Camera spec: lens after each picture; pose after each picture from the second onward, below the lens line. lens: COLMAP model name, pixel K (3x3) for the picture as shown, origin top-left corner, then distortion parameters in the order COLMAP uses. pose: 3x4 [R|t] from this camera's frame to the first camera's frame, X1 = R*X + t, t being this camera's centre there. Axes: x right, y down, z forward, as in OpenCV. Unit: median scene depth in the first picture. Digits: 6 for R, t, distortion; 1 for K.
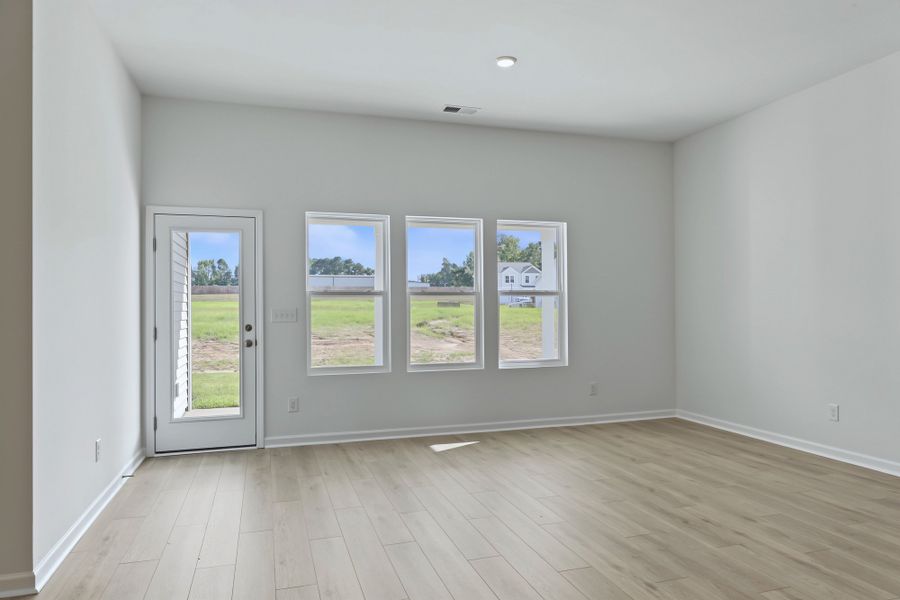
lens RADIAL K [[559.0, 0, 450.0], [0, 559.0, 300.0], [0, 0, 1]] dist [-0.000075, -0.000046]
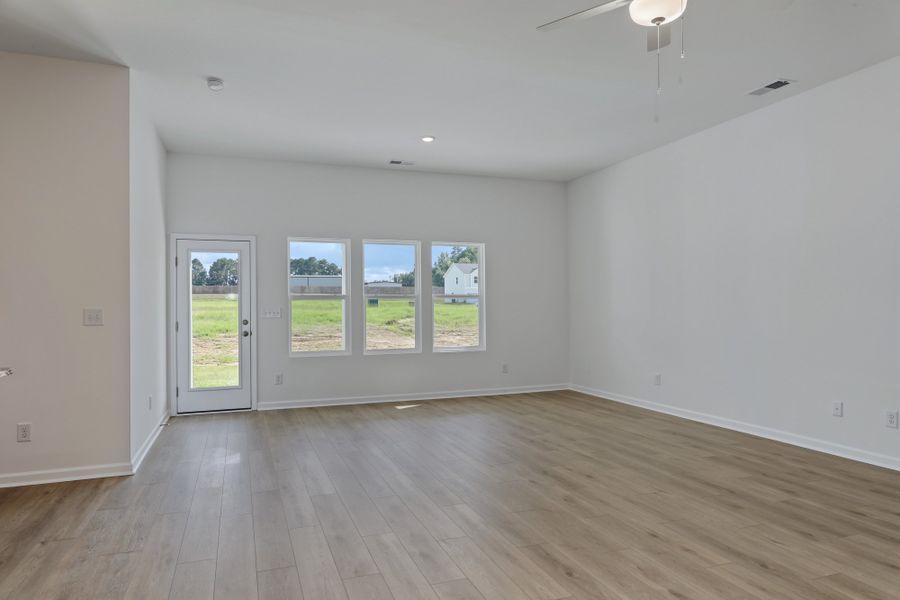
lens RADIAL K [[559.0, 0, 450.0], [0, 559.0, 300.0], [0, 0, 1]] dist [-0.000075, -0.000046]
pose [[0.999070, -0.000935, 0.043099, 0.073821], [0.000878, 0.999999, 0.001357, -0.005416], [-0.043101, -0.001318, 0.999070, -0.357456]]
